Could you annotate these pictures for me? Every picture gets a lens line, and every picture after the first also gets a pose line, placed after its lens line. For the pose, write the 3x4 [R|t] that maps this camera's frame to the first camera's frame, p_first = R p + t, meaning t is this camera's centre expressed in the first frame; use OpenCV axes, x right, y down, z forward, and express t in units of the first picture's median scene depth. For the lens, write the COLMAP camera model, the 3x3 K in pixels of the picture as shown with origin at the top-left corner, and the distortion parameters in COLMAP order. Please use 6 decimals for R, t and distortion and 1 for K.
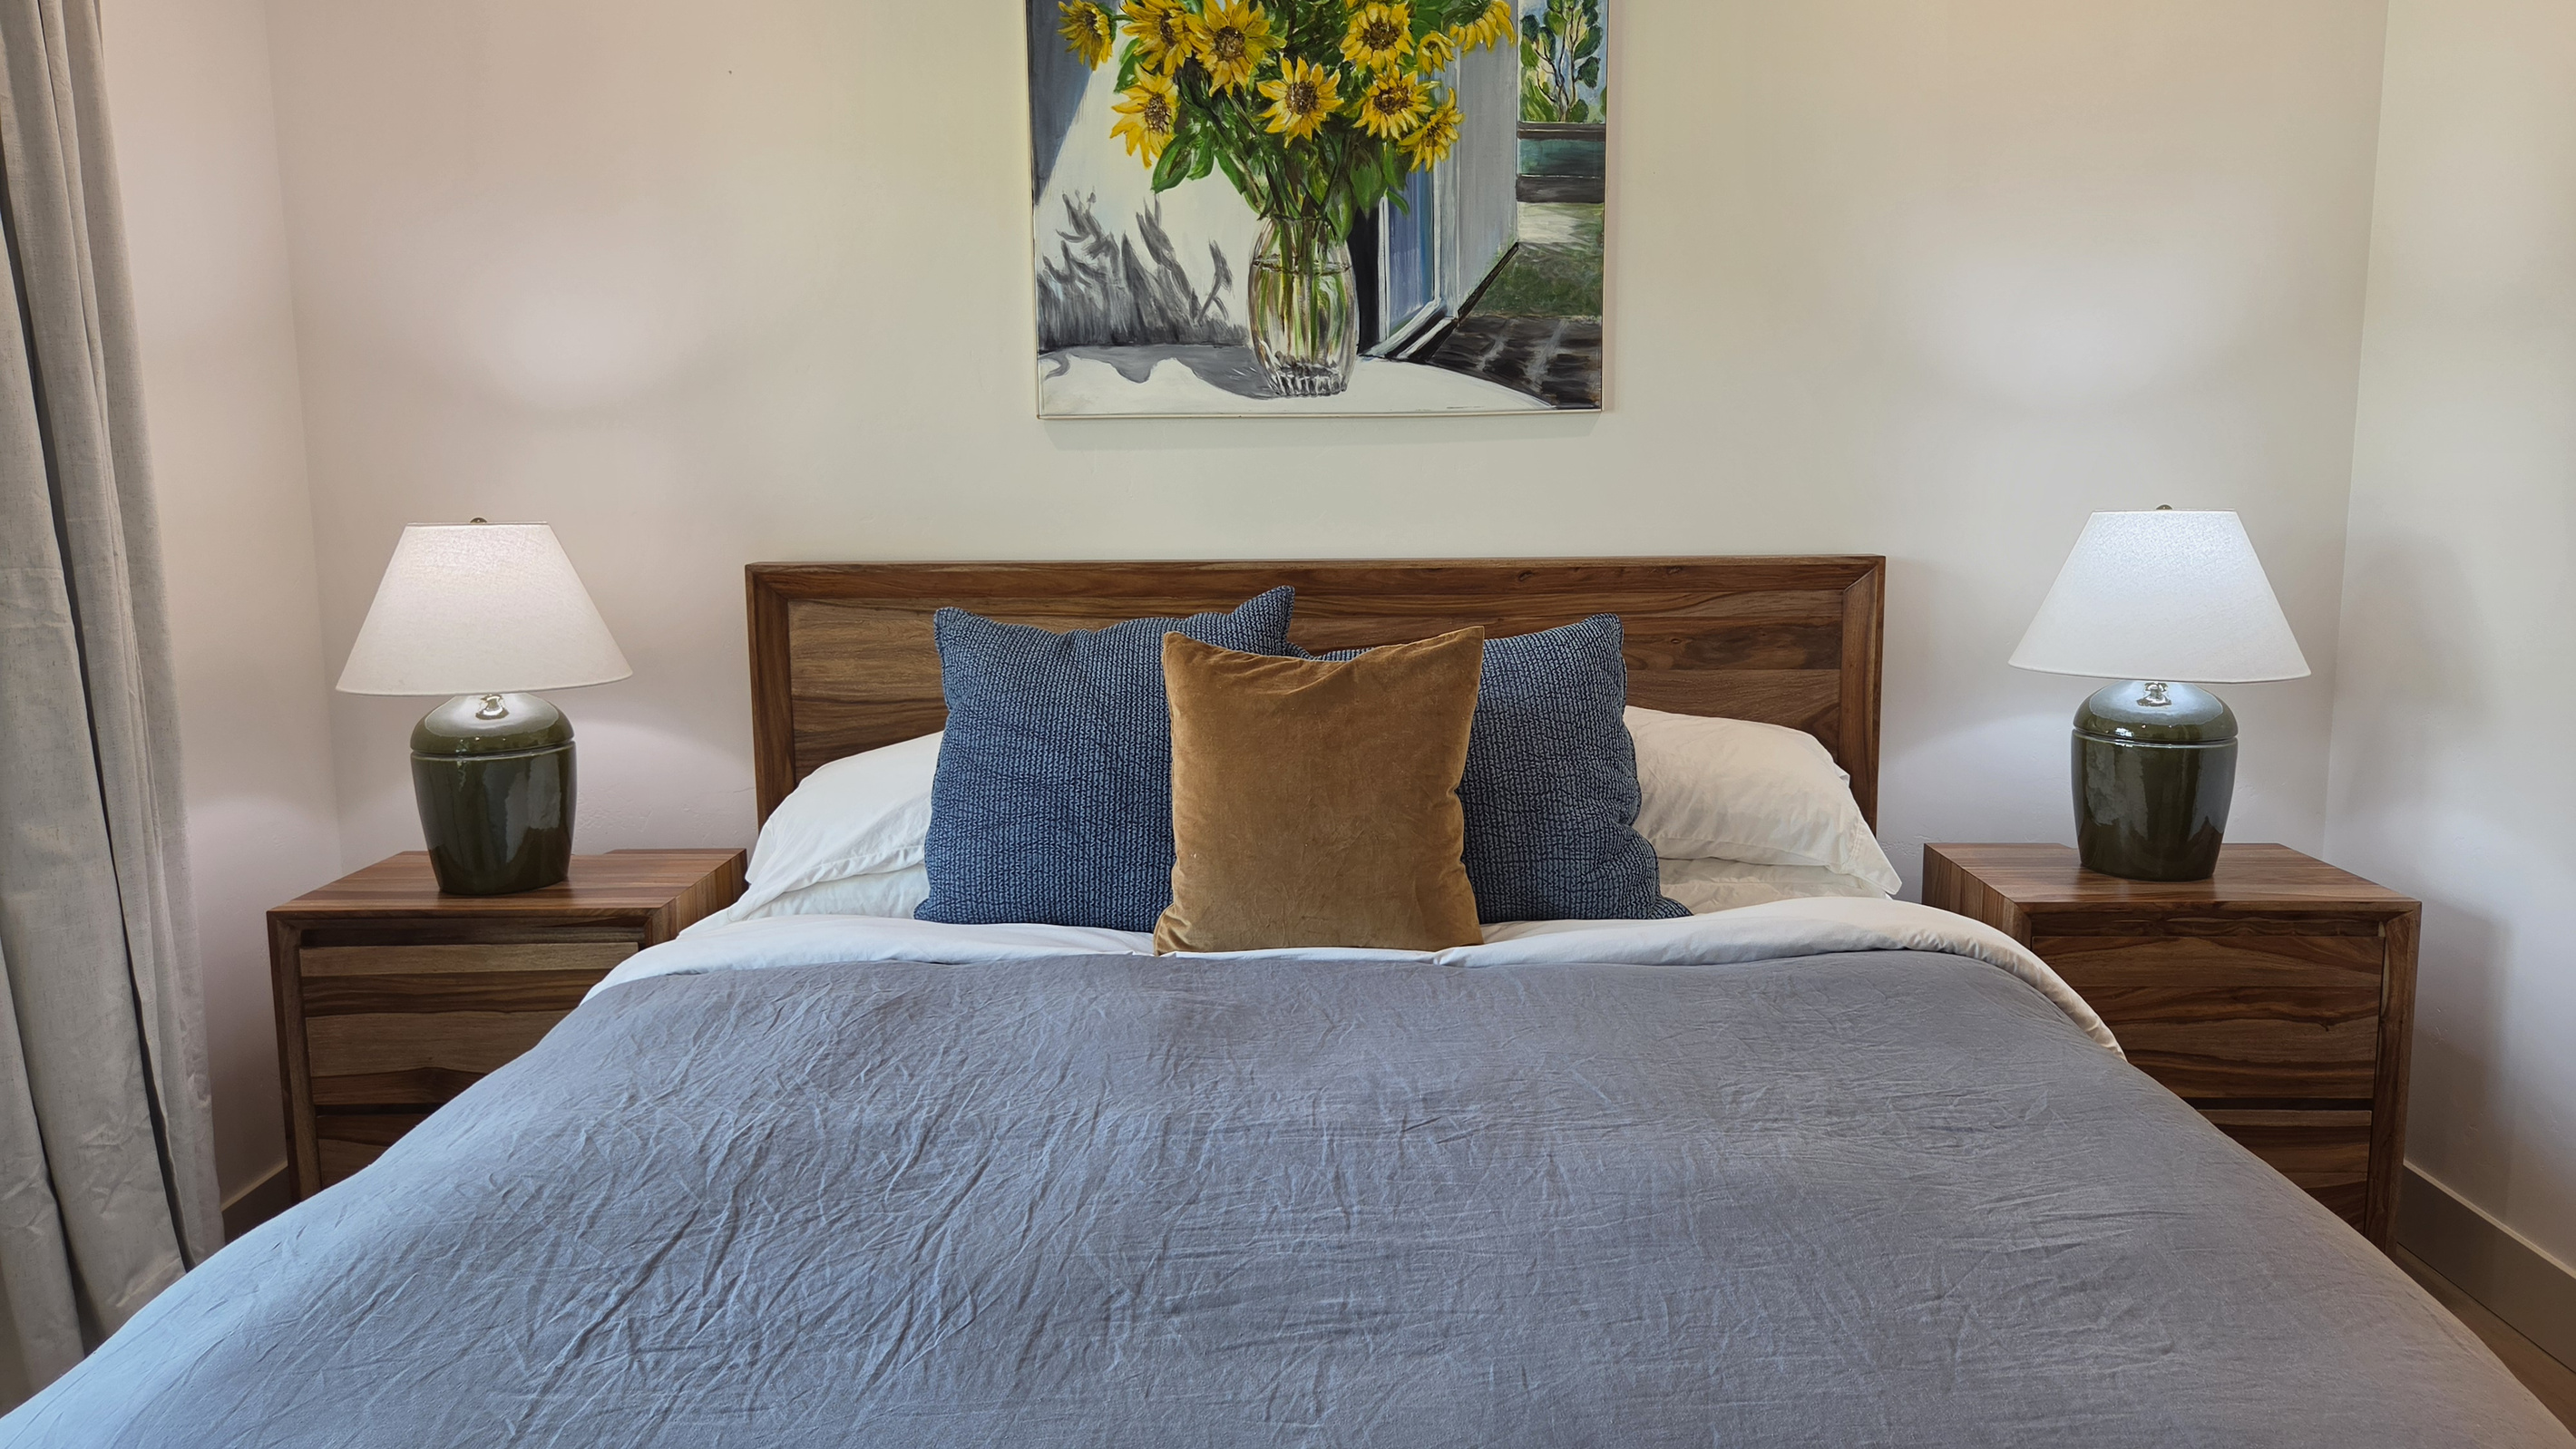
lens RADIAL K [[1797.5, 0, 1288.0], [0, 1797.5, 724.5], [0, 0, 1]] dist [0.072865, -0.000095]
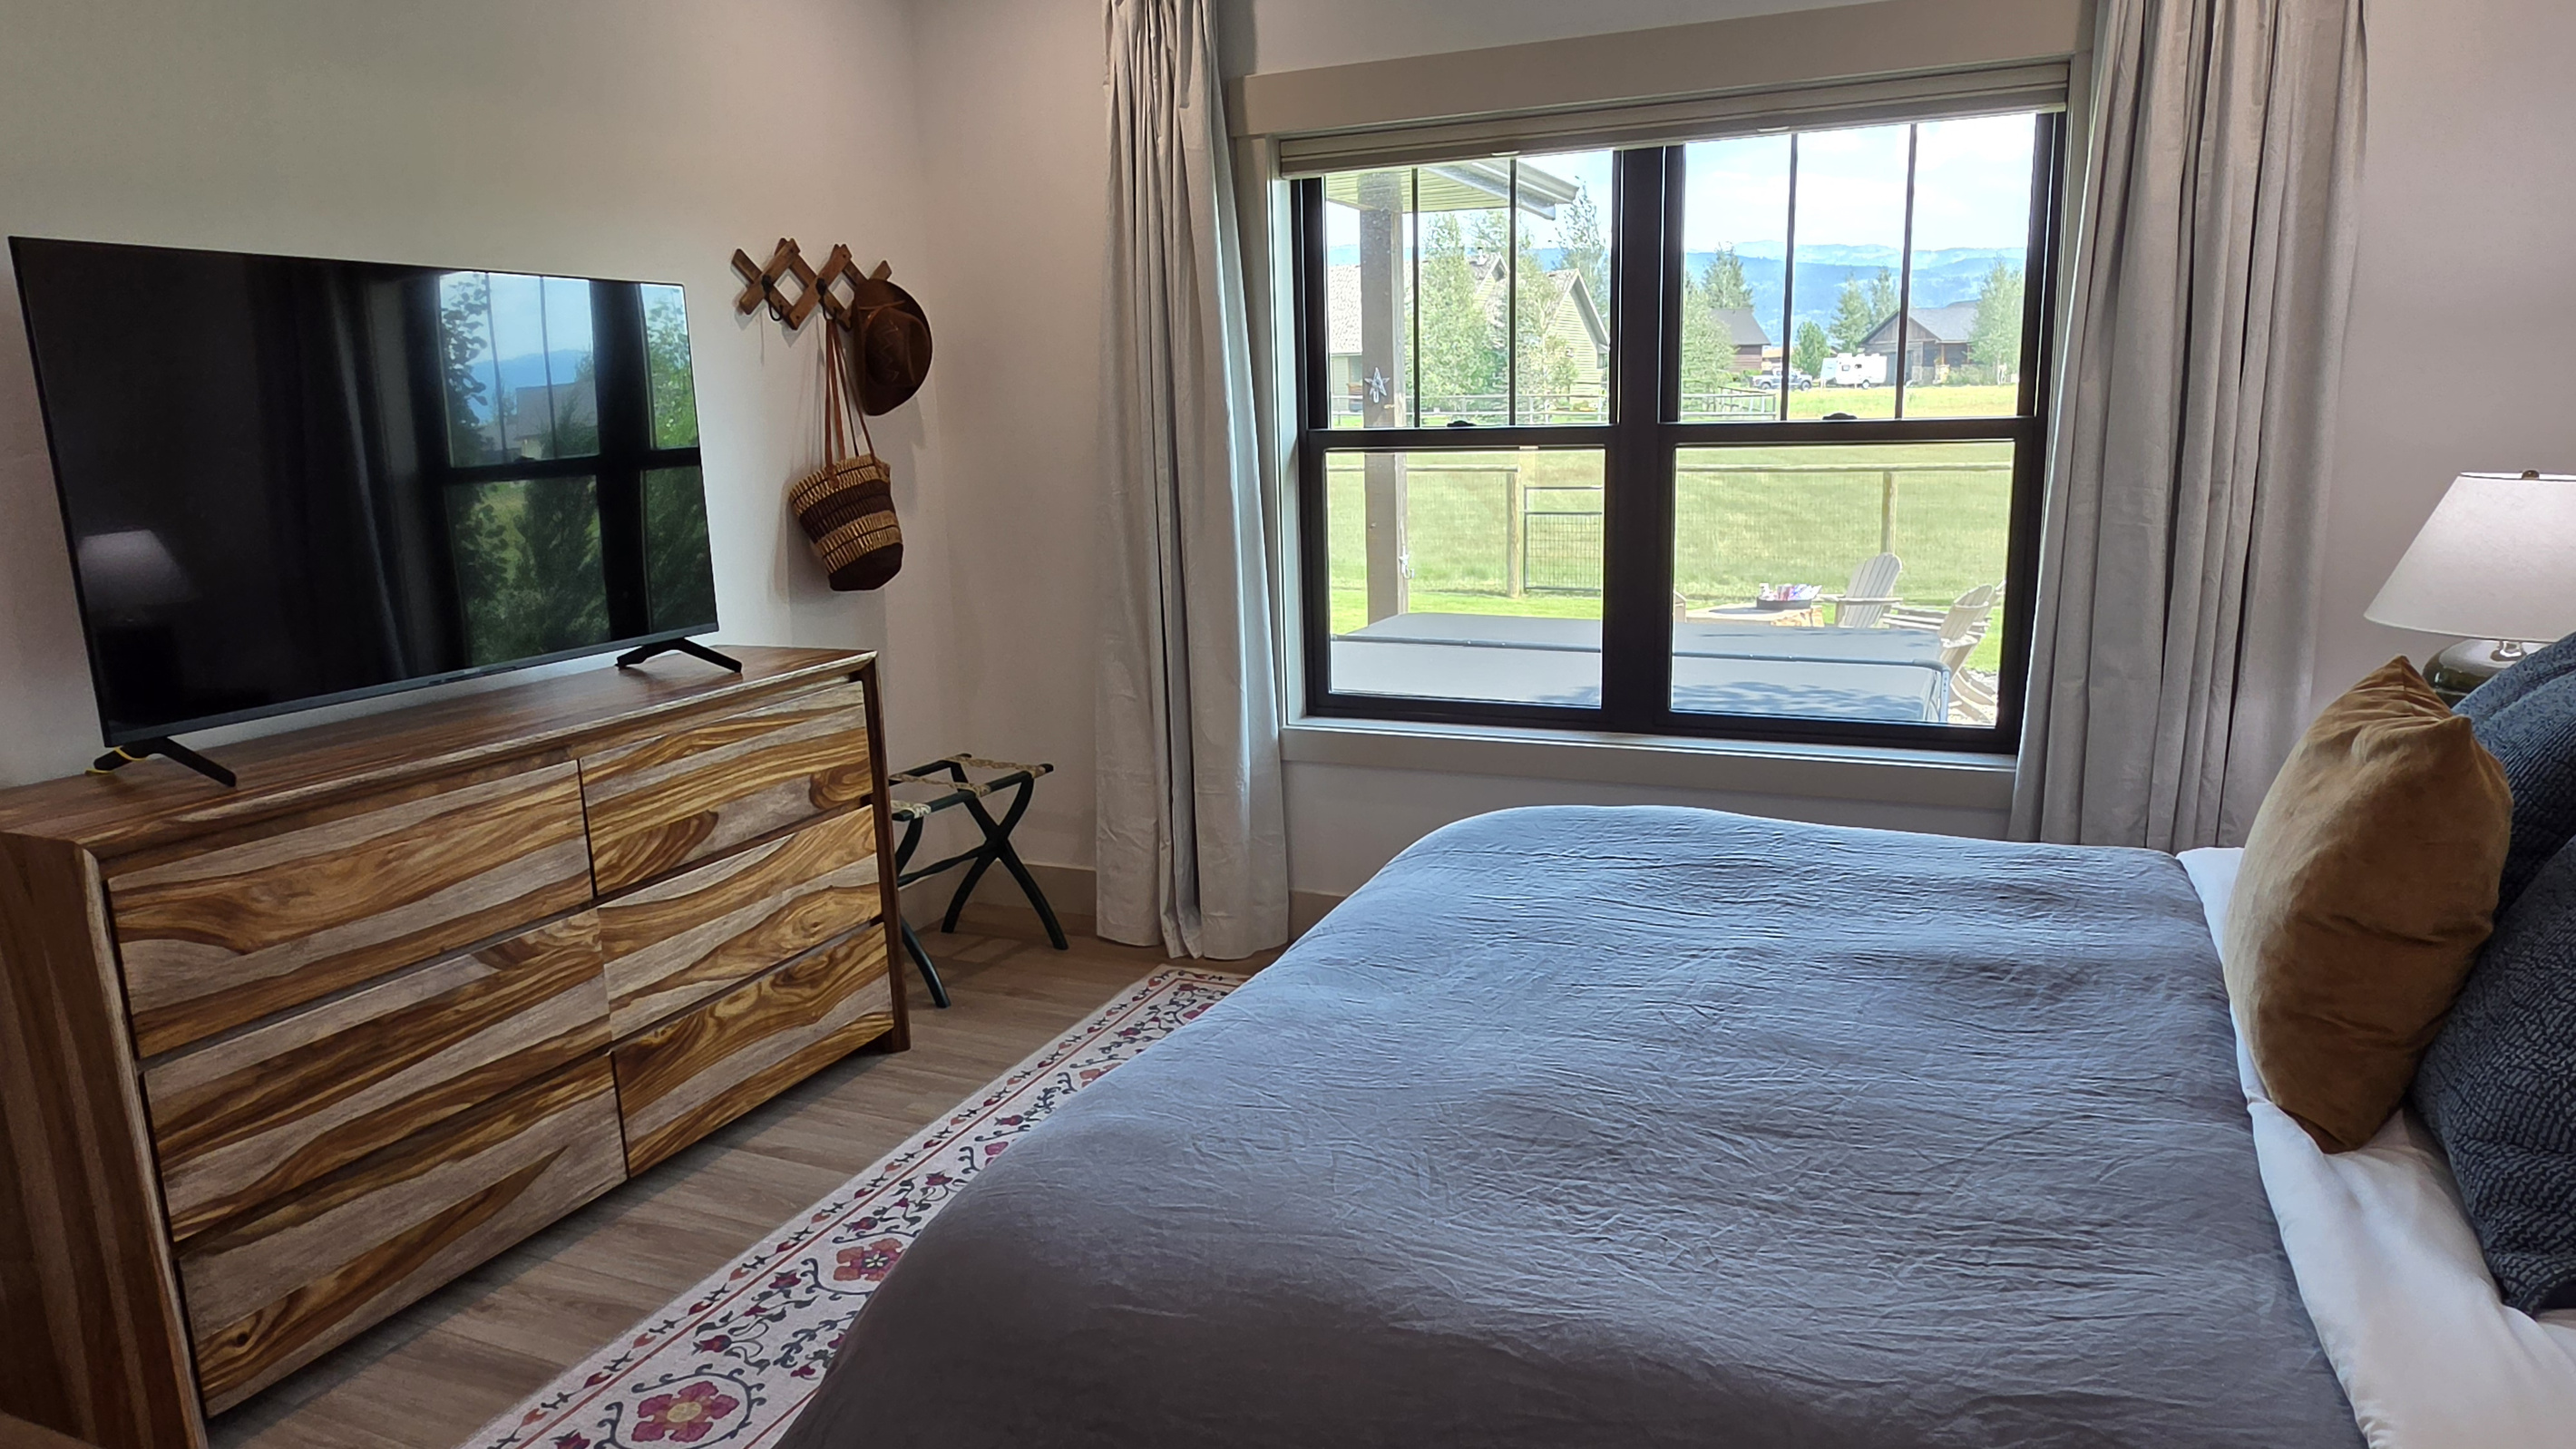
lens RADIAL K [[1632.7, 0, 1289.0], [0, 1632.7, 739.3], [0, 0, 1]] dist [-0.000923, -0.001230]
pose [[-0.382125, 0.218773, -0.897841, 0.906489], [-0.108425, 0.954249, 0.278664, -0.189853], [0.917728, 0.203833, -0.340922, 0.857460]]
